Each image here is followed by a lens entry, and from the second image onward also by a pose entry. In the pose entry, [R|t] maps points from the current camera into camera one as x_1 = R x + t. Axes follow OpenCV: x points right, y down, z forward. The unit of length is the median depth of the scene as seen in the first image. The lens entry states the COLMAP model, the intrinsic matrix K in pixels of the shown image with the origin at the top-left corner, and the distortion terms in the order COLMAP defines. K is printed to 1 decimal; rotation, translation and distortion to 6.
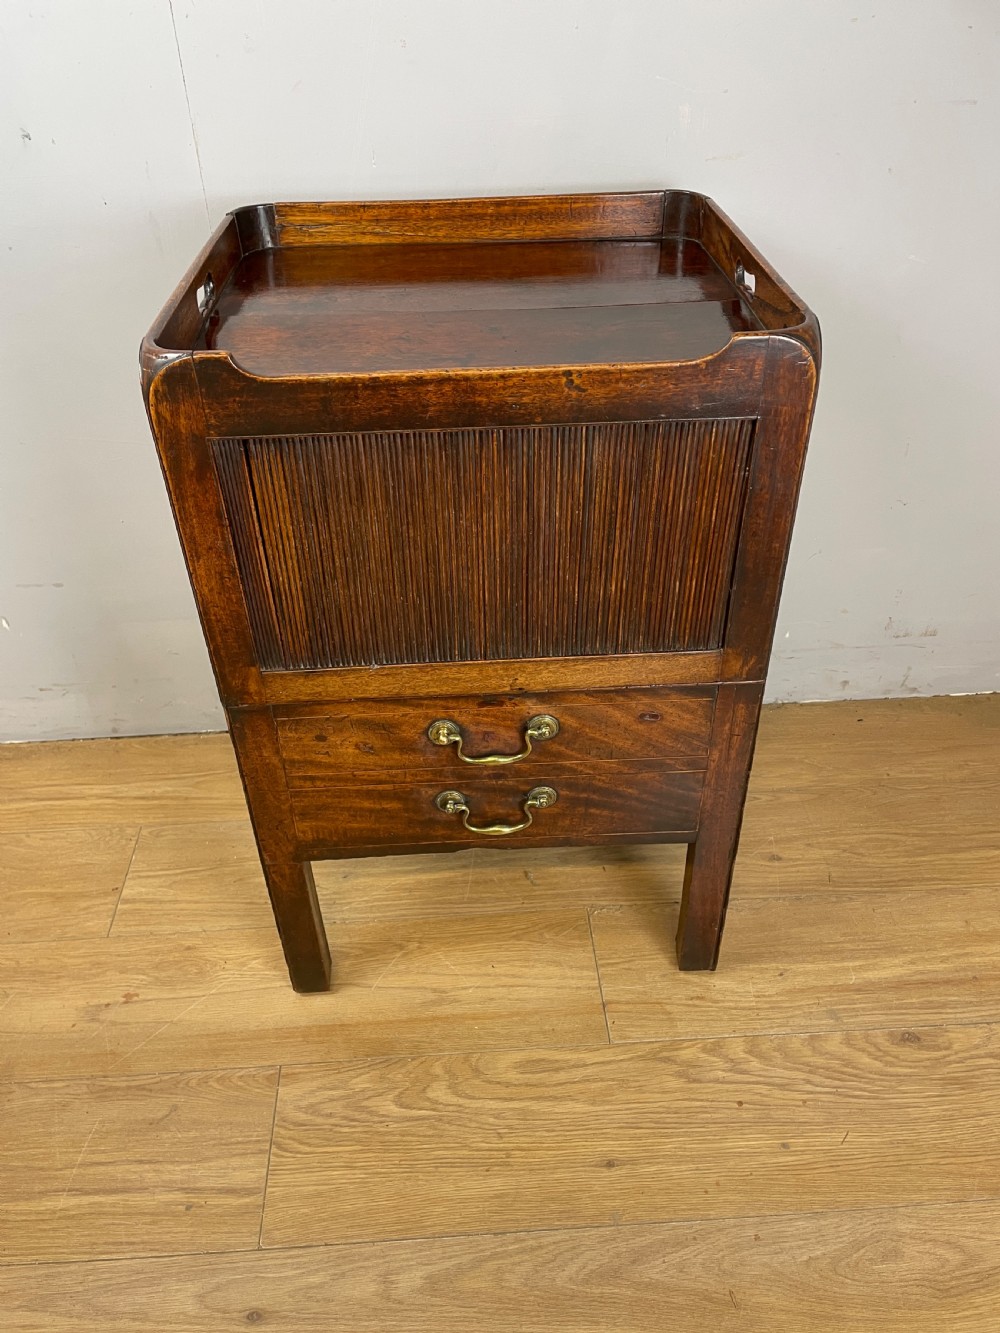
lens RADIAL K [[1013.7, 0, 491.4], [0, 1013.7, 659.7], [0, 0, 1]] dist [0.098269, -0.116594]
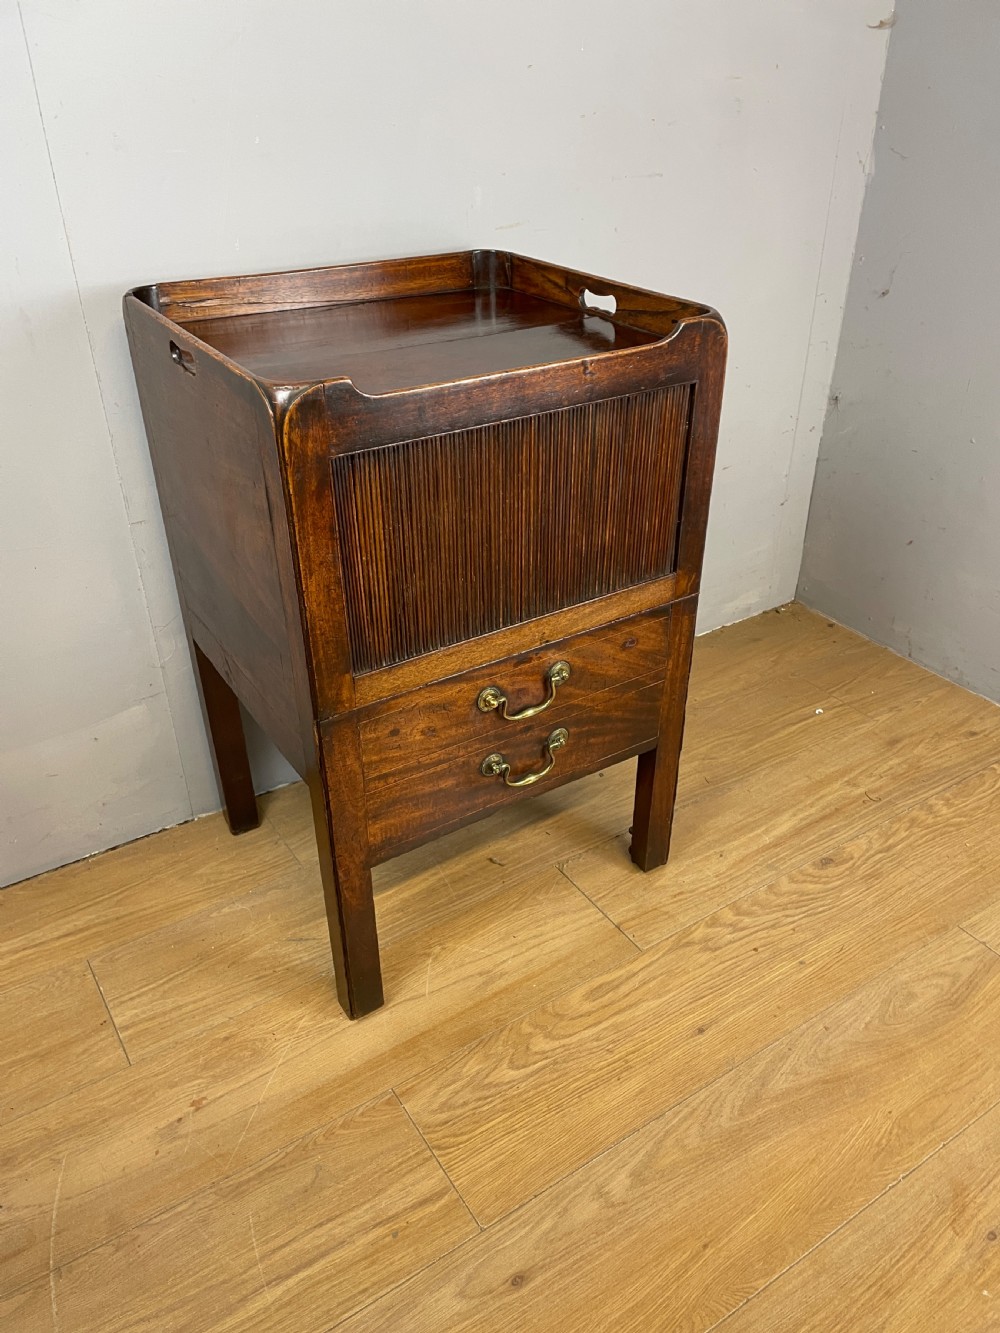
lens RADIAL K [[999.8, 0, 504.1], [0, 999.8, 676.1], [0, 0, 1]] dist [0.100796, -0.121676]
pose [[0.865526, -0.247041, 0.435702, -0.455261], [0.282100, 0.959243, -0.016507, 0.051727], [-0.413866, 0.137198, 0.899940, -0.006063]]
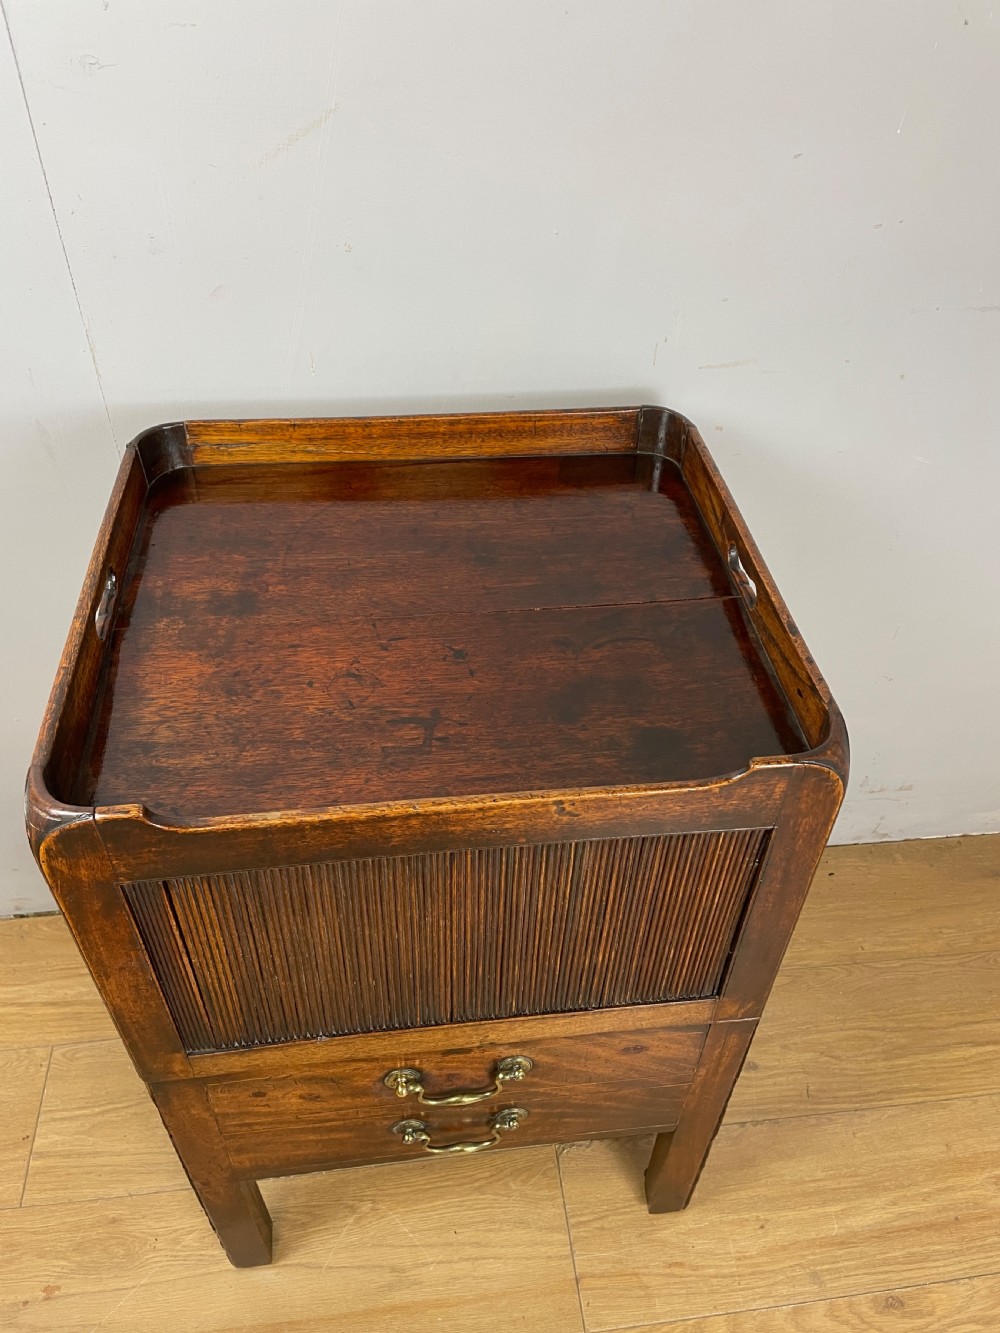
lens RADIAL K [[1003.9, 0, 502.5], [0, 1003.9, 664.9], [0, 0, 1]] dist [0.096204, -0.123370]
pose [[0.996395, -0.008799, 0.084379, -0.032259], [-0.000130, 0.994447, 0.105241, -0.334426], [-0.084837, -0.104872, 0.990860, 0.160520]]
